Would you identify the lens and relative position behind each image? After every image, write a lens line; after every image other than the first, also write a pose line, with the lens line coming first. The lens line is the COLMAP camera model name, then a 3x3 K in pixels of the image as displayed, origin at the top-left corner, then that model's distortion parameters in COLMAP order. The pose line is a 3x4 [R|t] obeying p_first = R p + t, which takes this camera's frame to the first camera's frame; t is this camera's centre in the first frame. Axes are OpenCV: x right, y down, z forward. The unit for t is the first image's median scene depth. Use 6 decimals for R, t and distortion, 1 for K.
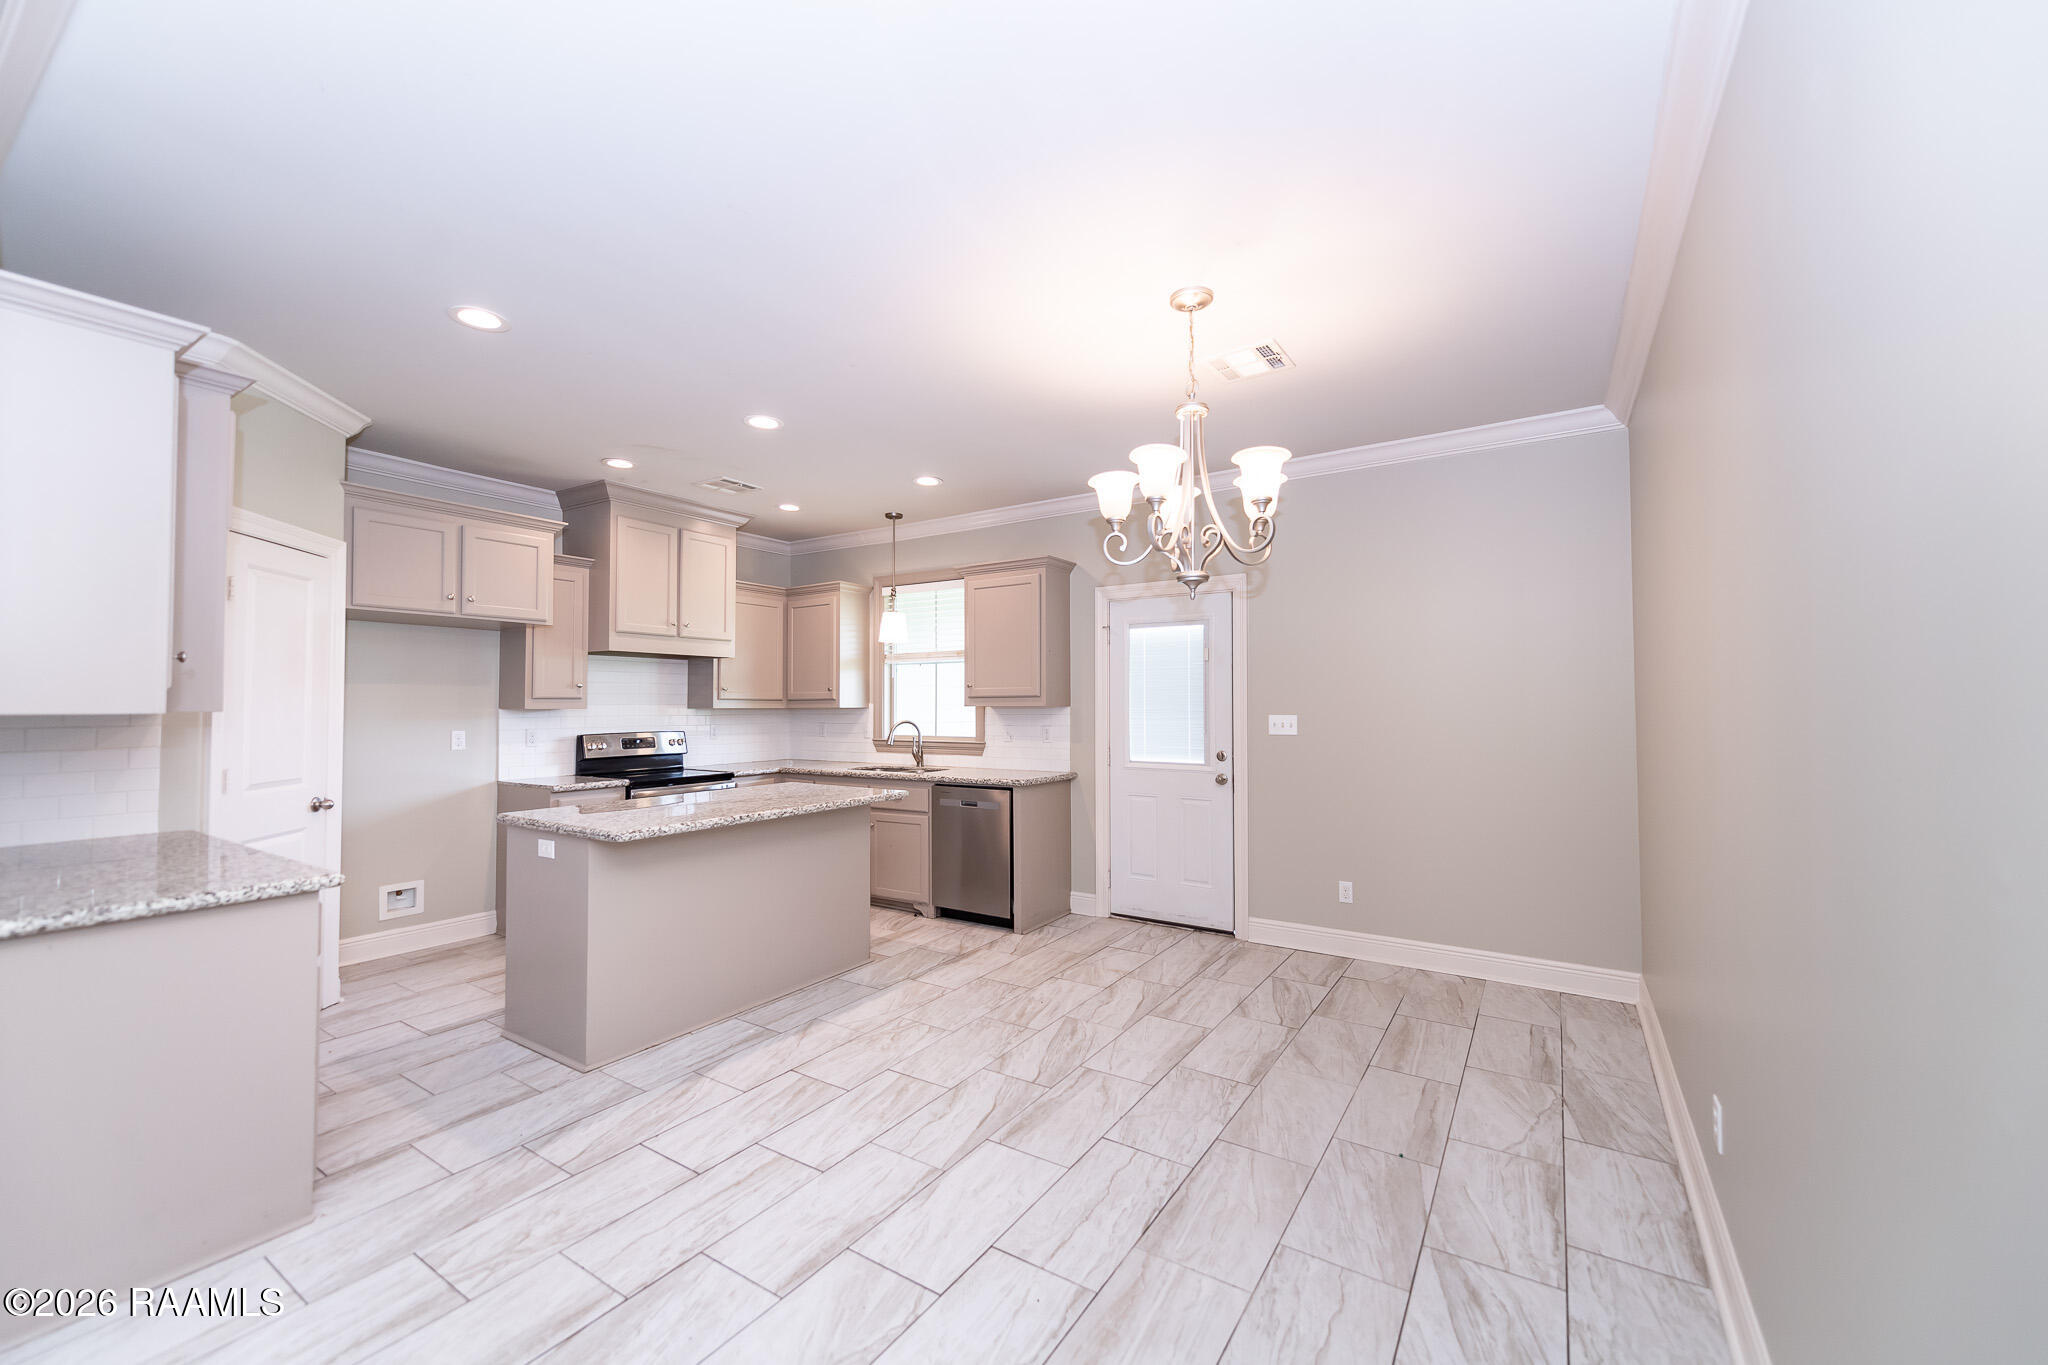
lens RADIAL K [[806.6, 0, 1032.1], [0, 806.6, 683.8], [0, 0, 1]] dist [0.009596, -0.000776]
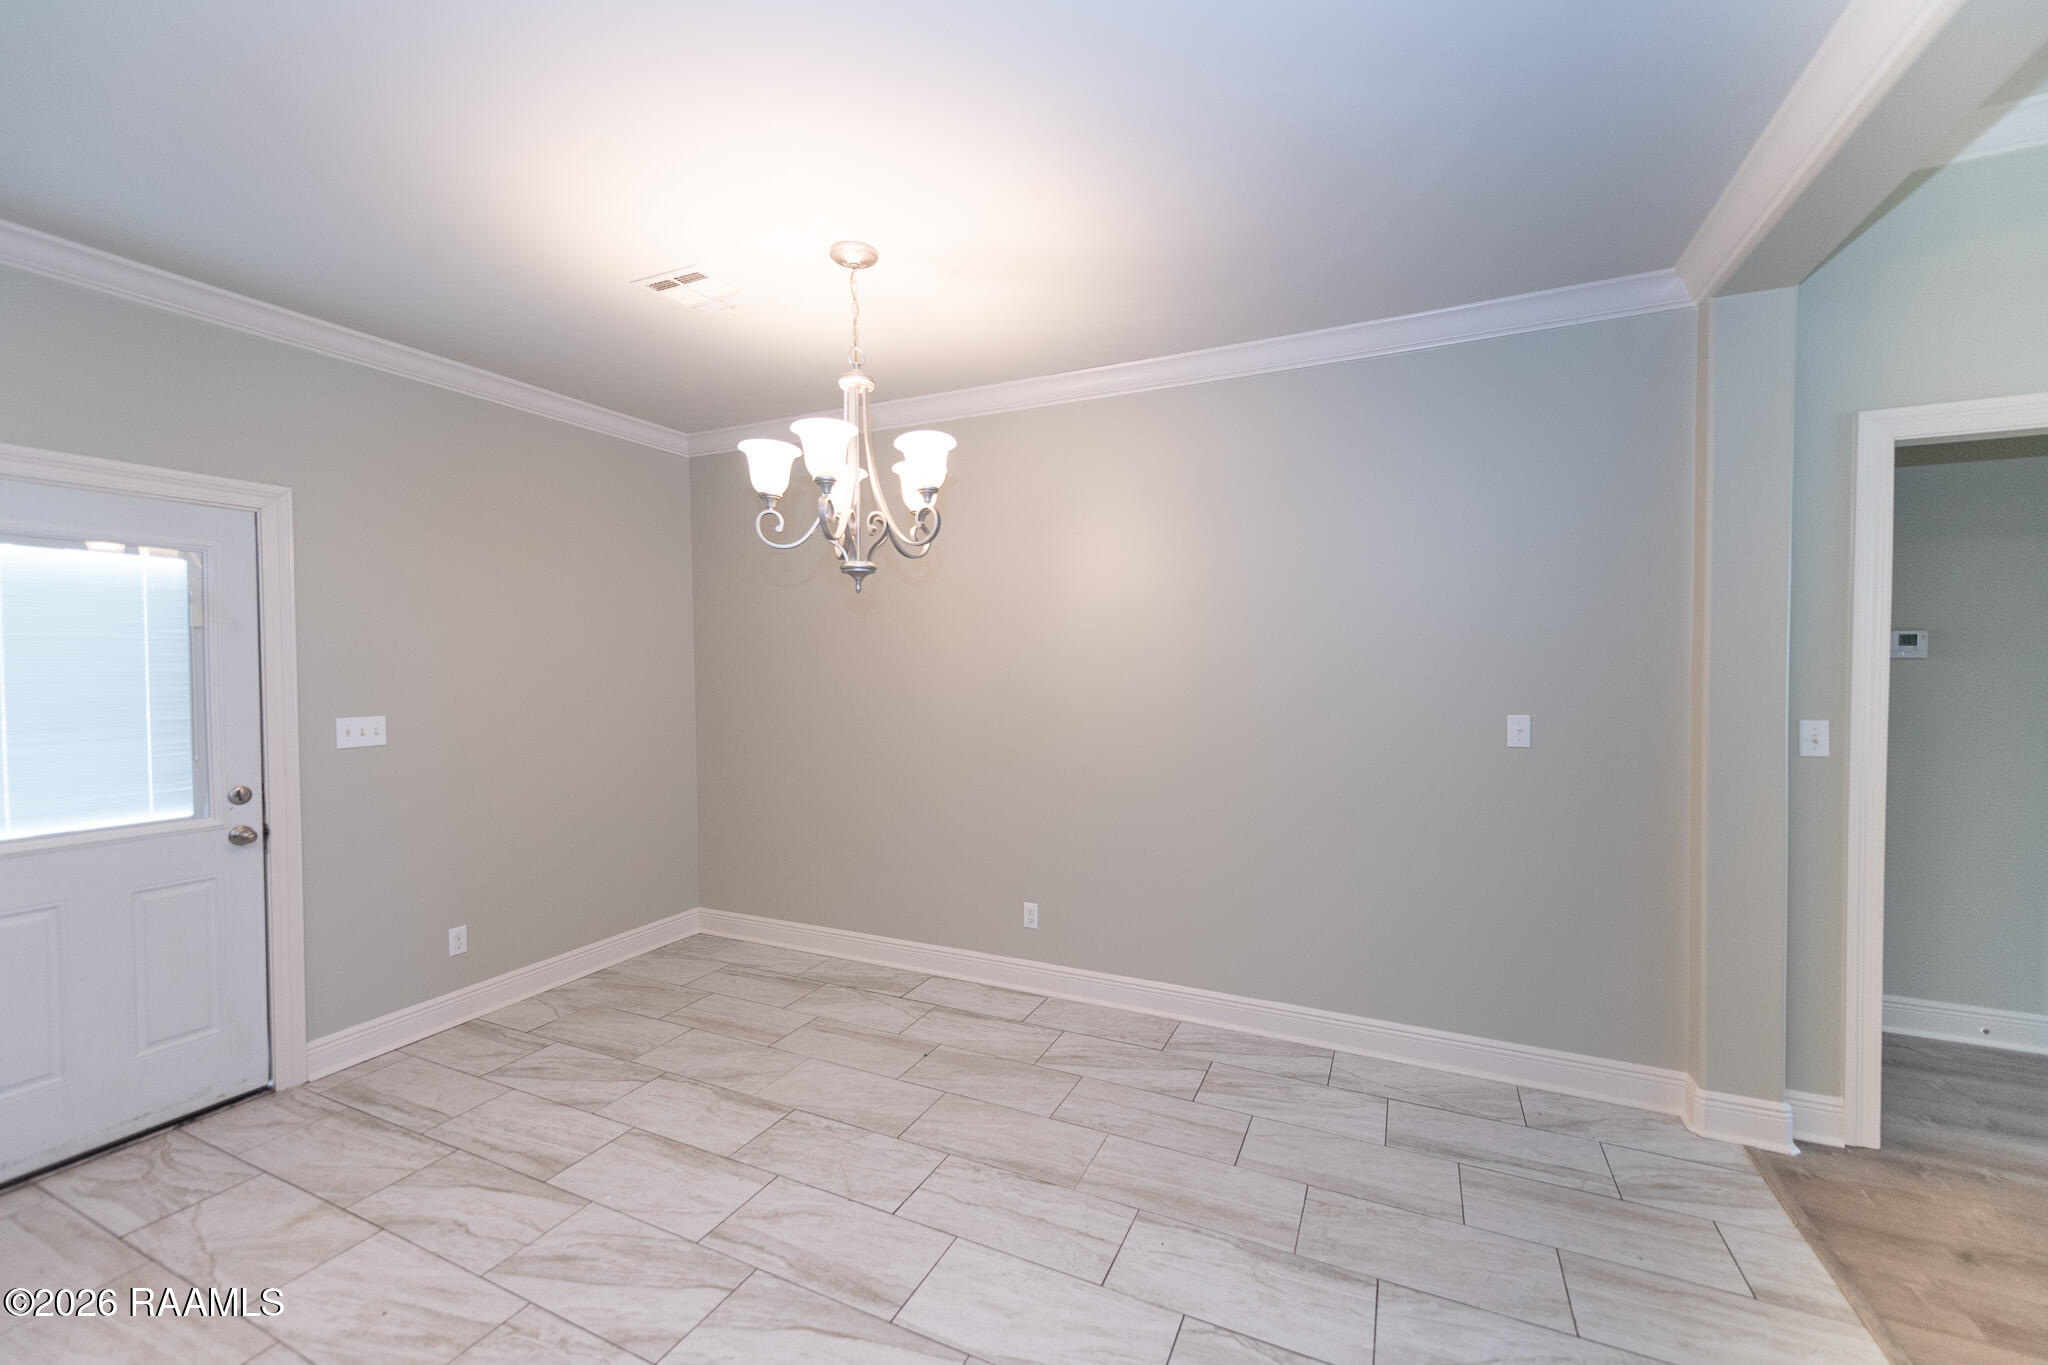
lens RADIAL K [[806.6, 0, 1032.1], [0, 806.6, 683.8], [0, 0, 1]] dist [0.009596, -0.000776]
pose [[-0.126597, -0.021620, 0.991719, -0.495167], [-0.017823, 0.999651, 0.019518, -0.013758], [-0.991794, -0.015205, -0.126938, 0.622018]]
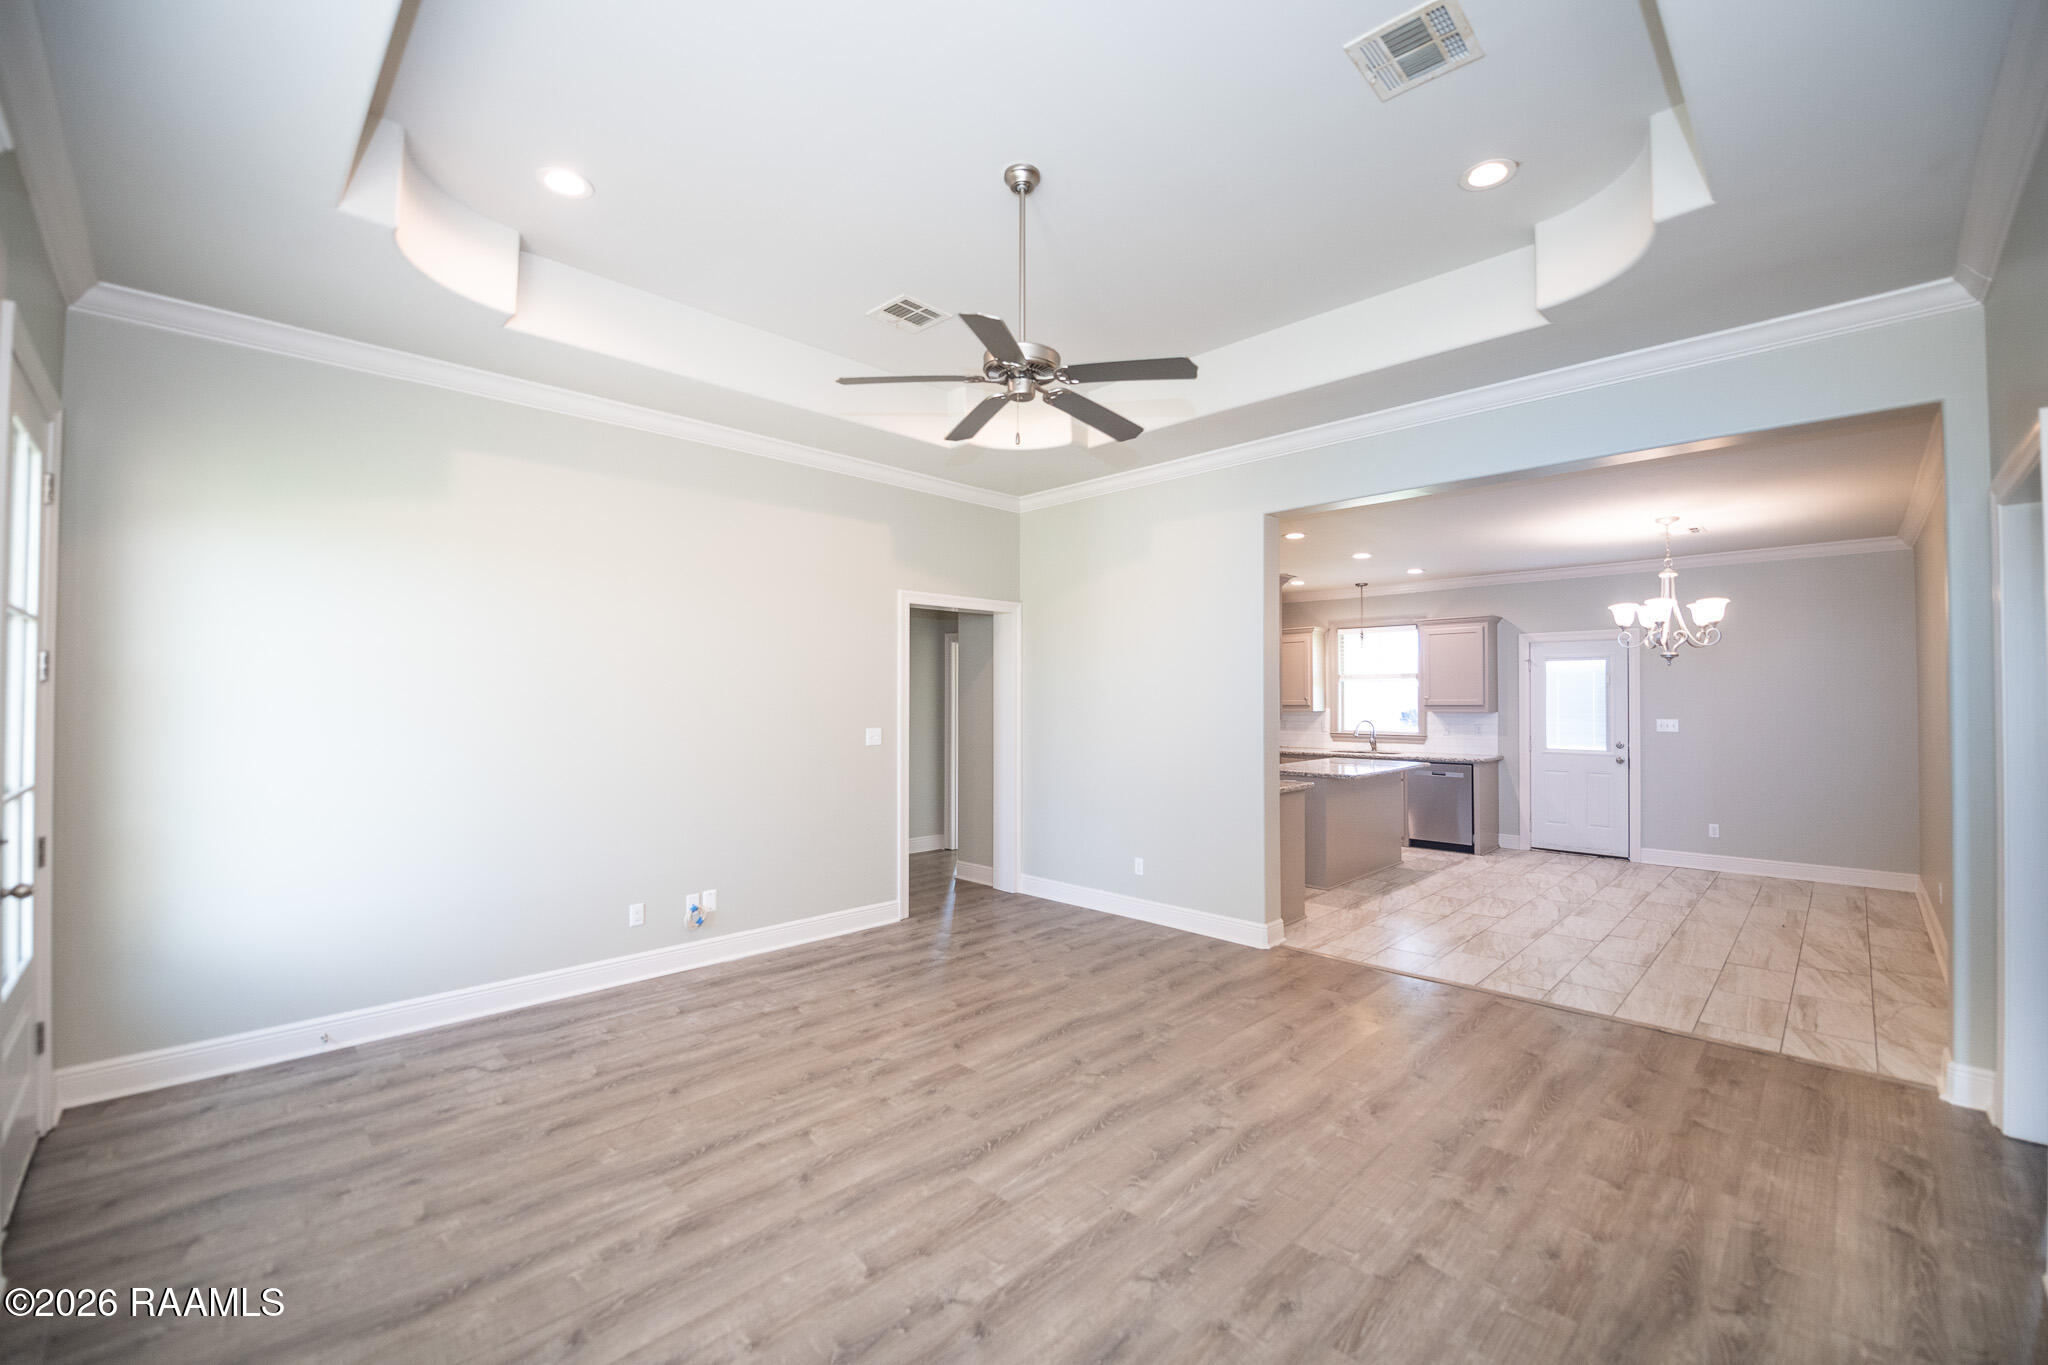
lens RADIAL K [[832.2, 0, 1058.4], [0, 832.2, 687.5], [0, 0, 1]] dist [-0.018737, -0.000606]
pose [[0.981497, 0.000524, -0.191477, -0.630895], [0.001719, 0.999932, 0.011544, -0.050756], [0.191470, -0.011660, 0.981429, -0.921532]]
